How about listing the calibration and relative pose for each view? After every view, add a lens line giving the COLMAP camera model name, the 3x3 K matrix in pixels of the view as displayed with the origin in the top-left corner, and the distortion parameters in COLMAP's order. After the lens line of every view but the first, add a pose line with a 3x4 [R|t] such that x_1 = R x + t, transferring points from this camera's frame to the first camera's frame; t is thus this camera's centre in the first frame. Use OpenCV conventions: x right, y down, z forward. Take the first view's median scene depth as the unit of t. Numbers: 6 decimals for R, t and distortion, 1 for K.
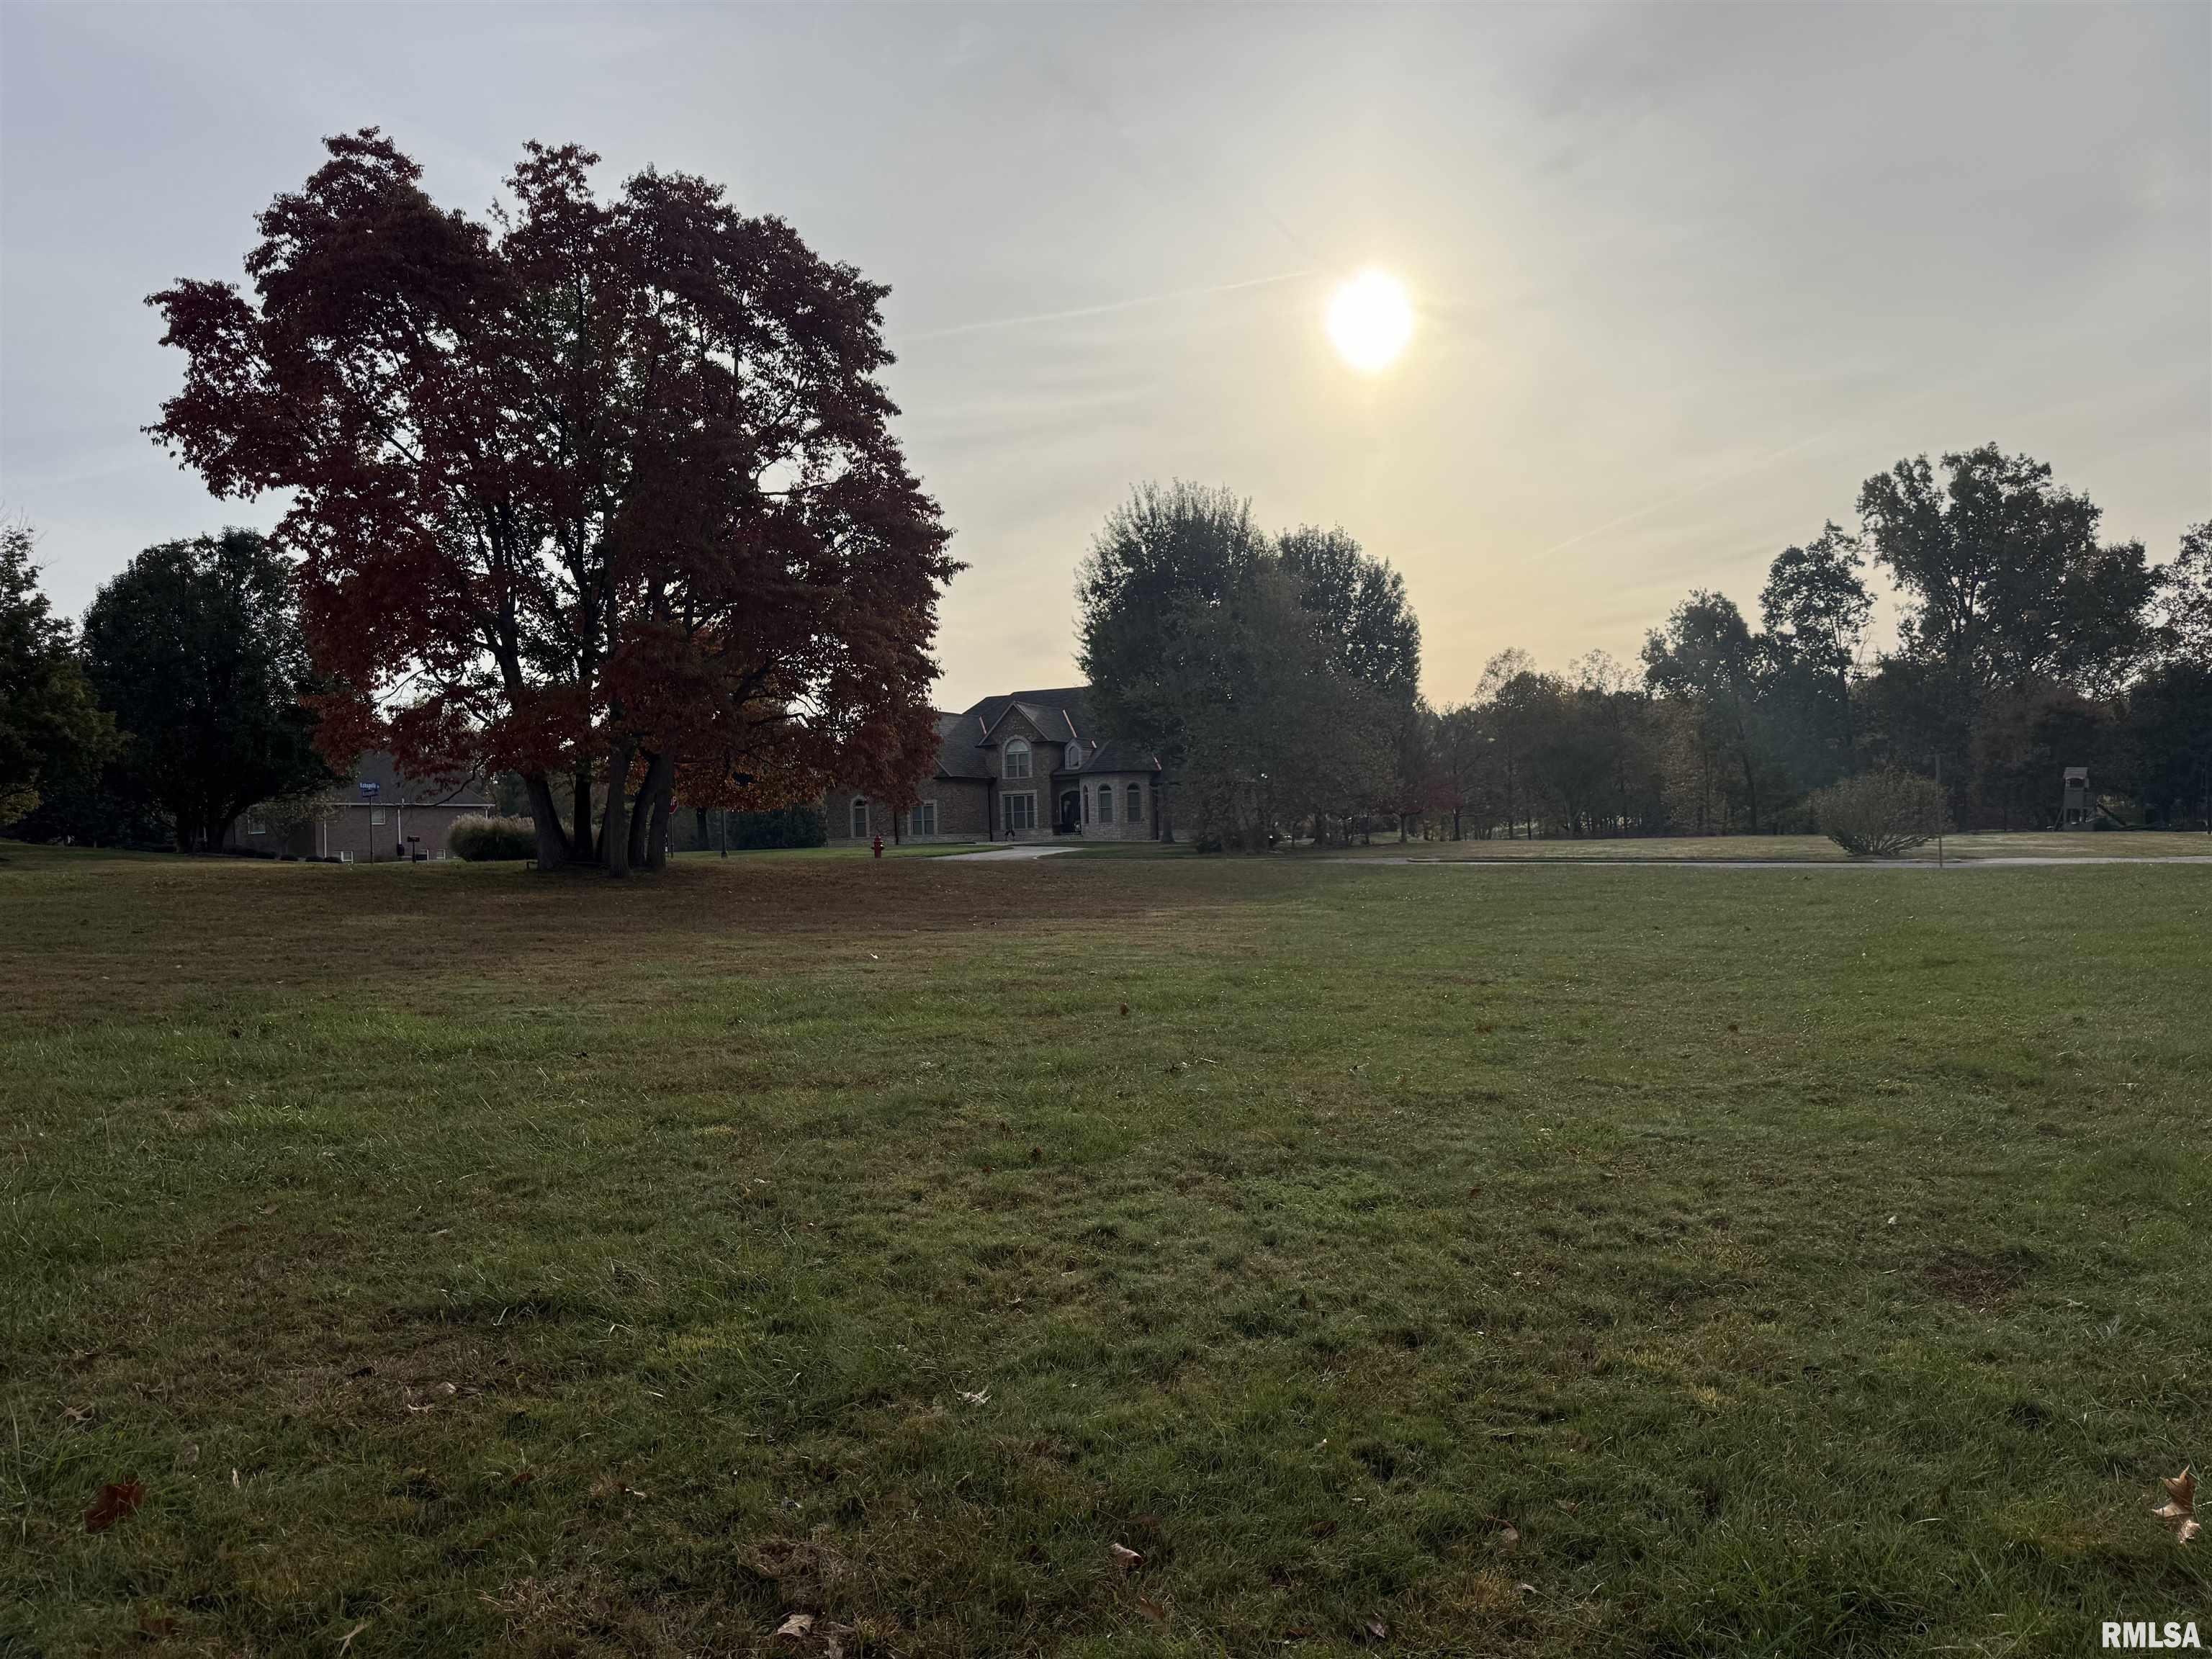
lens RADIAL K [[1551.1, 0, 1106.2], [0, 1551.1, 836.9], [0, 0, 1]] dist [0.053495, -0.001000]
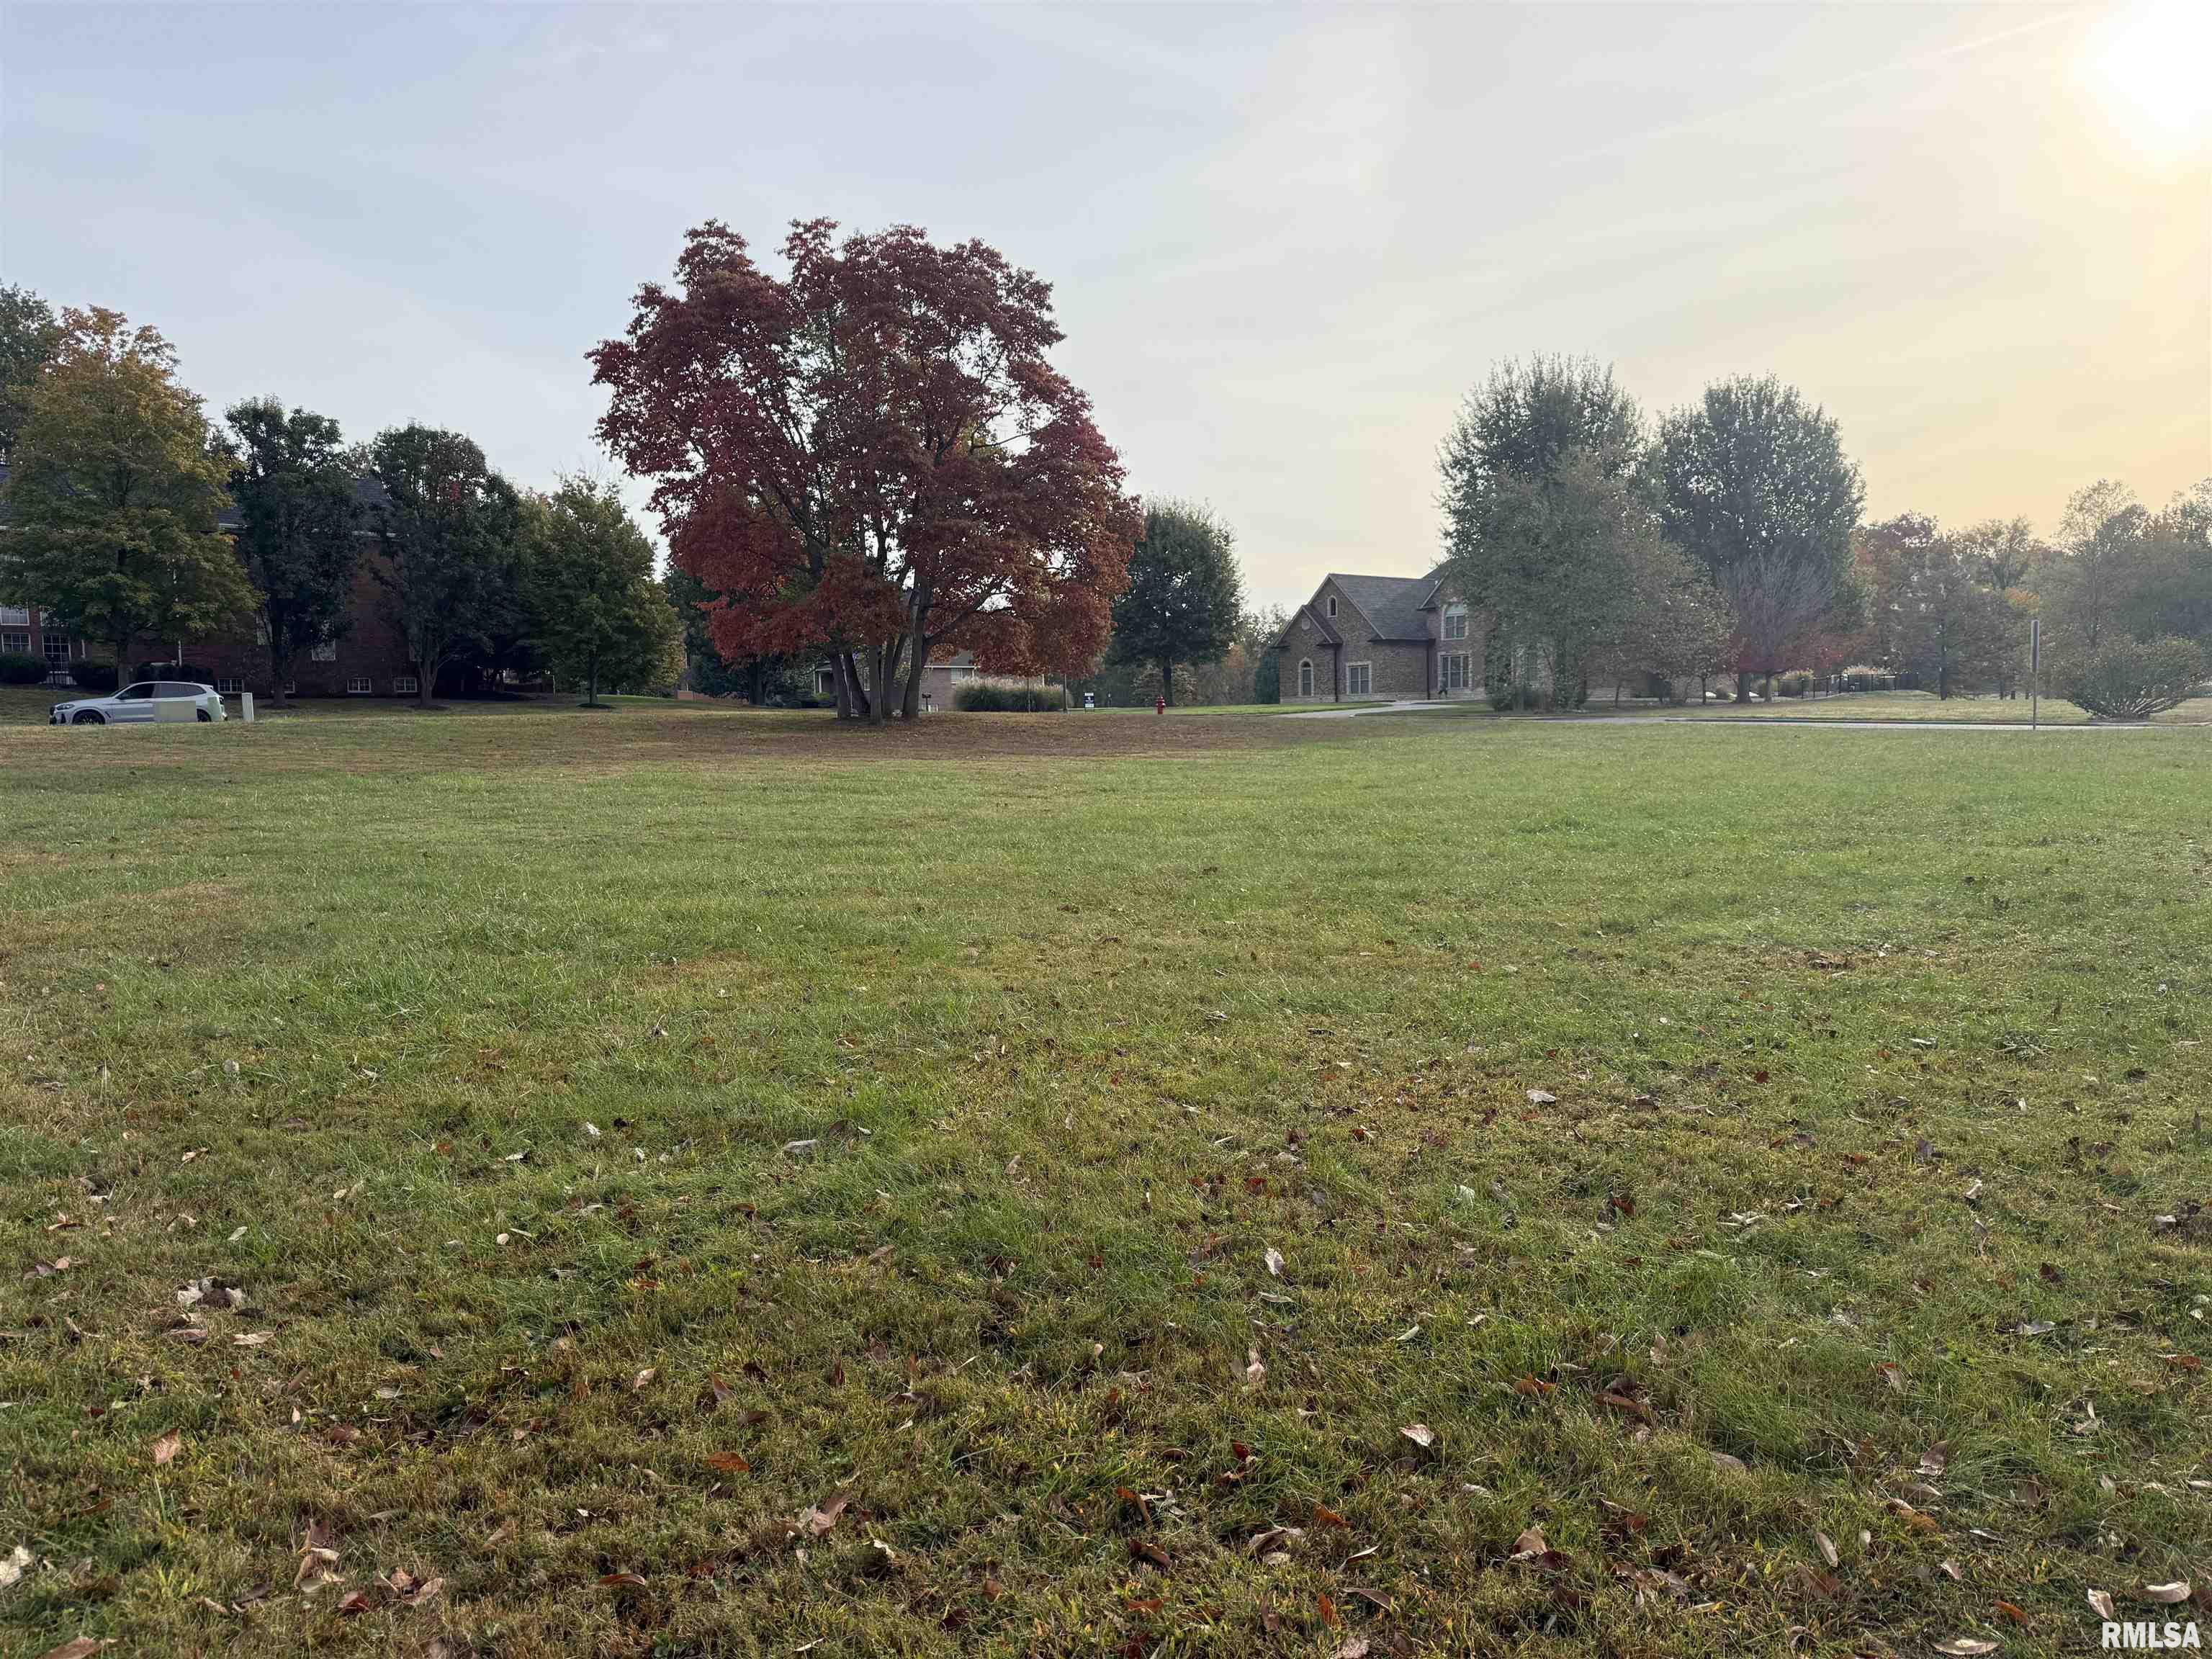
lens RADIAL K [[1560.4, 0, 1112.7], [0, 1560.4, 824.9], [0, 0, 1]] dist [0.205520, -0.328826]
pose [[0.920021, 0.037633, -0.390057, 0.179869], [-0.004773, 0.996380, 0.084874, -0.002389], [0.391839, -0.076224, 0.916871, -0.103822]]
